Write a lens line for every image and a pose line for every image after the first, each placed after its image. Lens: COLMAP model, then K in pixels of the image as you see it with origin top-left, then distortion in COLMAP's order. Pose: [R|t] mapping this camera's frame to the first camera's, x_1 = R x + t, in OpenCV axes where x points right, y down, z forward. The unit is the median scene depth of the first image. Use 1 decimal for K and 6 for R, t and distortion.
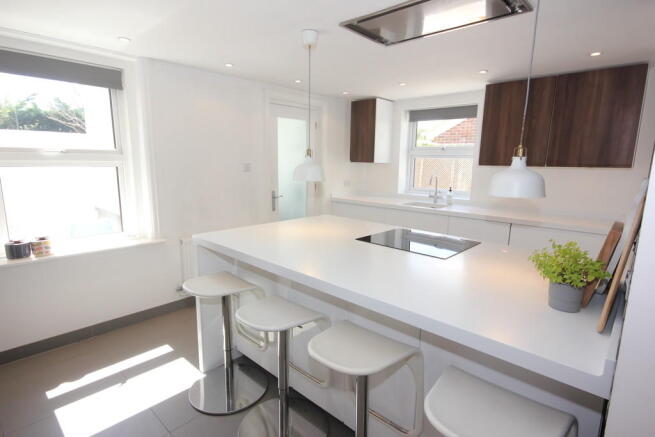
lens RADIAL K [[343.2, 0, 327.5], [0, 343.2, 218.5], [0, 0, 1]] dist [0.000838, -0.000005]
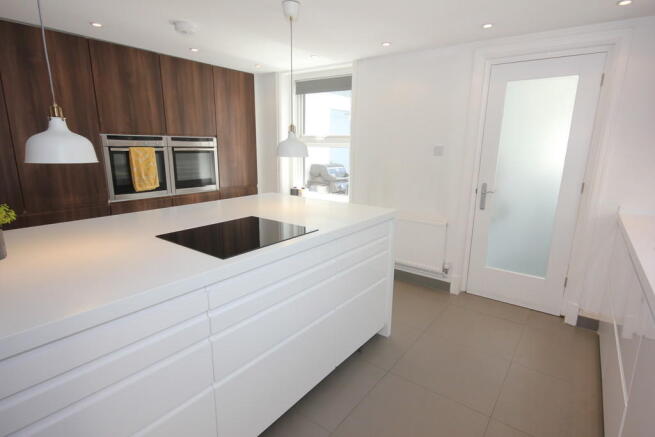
lens RADIAL K [[327.5, 0, 327.5], [0, 327.5, 218.5], [0, 0, 1]] dist [0.000182, -0.000040]
pose [[0.093546, 0.207214, -0.973813, 0.767147], [-0.181942, 0.965189, 0.187902, -0.114789], [0.978850, 0.159600, 0.127990, 0.845808]]
